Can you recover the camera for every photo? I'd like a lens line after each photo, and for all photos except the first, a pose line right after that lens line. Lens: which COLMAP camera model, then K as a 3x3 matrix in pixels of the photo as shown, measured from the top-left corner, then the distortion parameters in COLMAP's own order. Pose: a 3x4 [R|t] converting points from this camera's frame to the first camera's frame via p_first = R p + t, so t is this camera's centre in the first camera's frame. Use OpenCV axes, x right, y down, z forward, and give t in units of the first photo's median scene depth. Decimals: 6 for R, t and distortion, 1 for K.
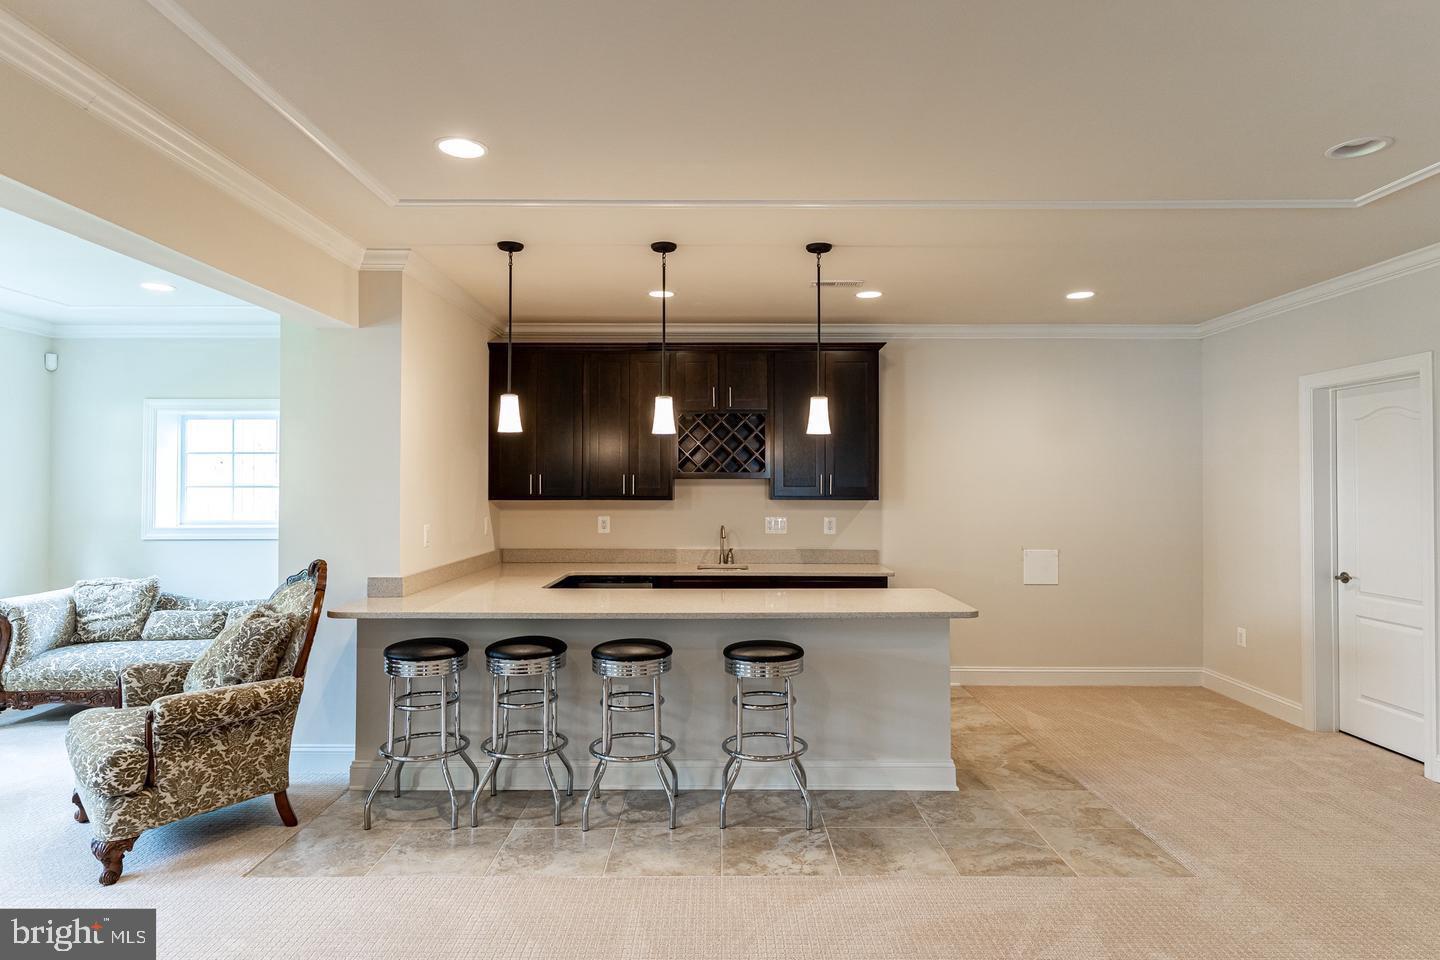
lens RADIAL K [[806.5, 0, 723.1], [0, 806.5, 480.1], [0, 0, 1]] dist [0.001667, 0.000084]
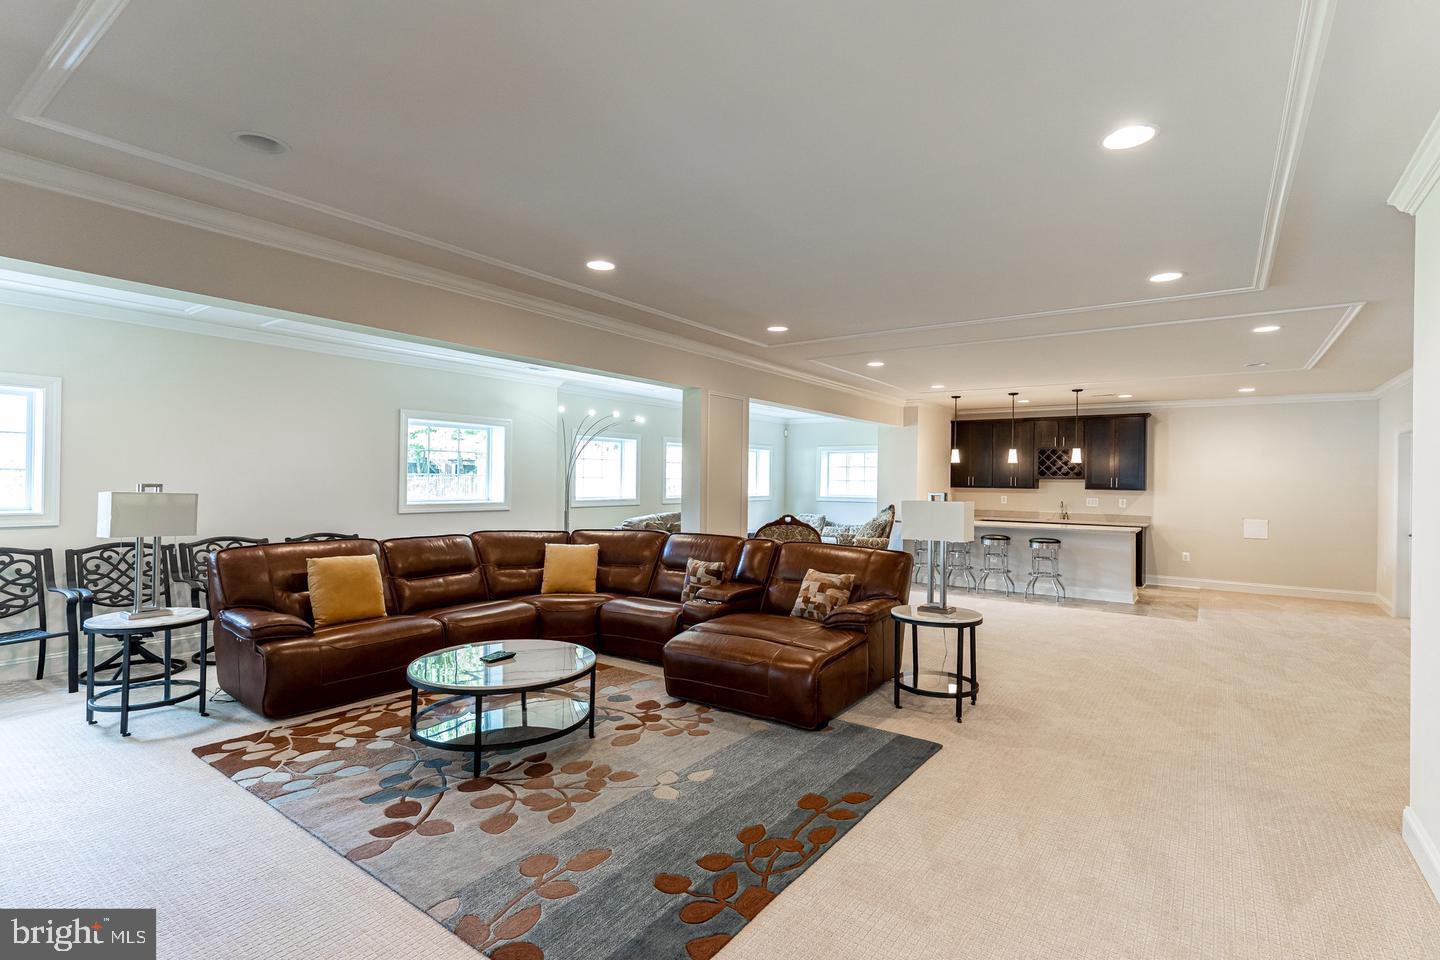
lens RADIAL K [[693.9, 0, 721.1], [0, 693.9, 479.0], [0, 0, 1]] dist [0.015643, -0.001078]
pose [[0.813666, 0.008793, -0.581267, 0.364571], [-0.007980, 0.999960, 0.003956, -0.002745], [0.581278, 0.001420, 0.813704, -1.099560]]
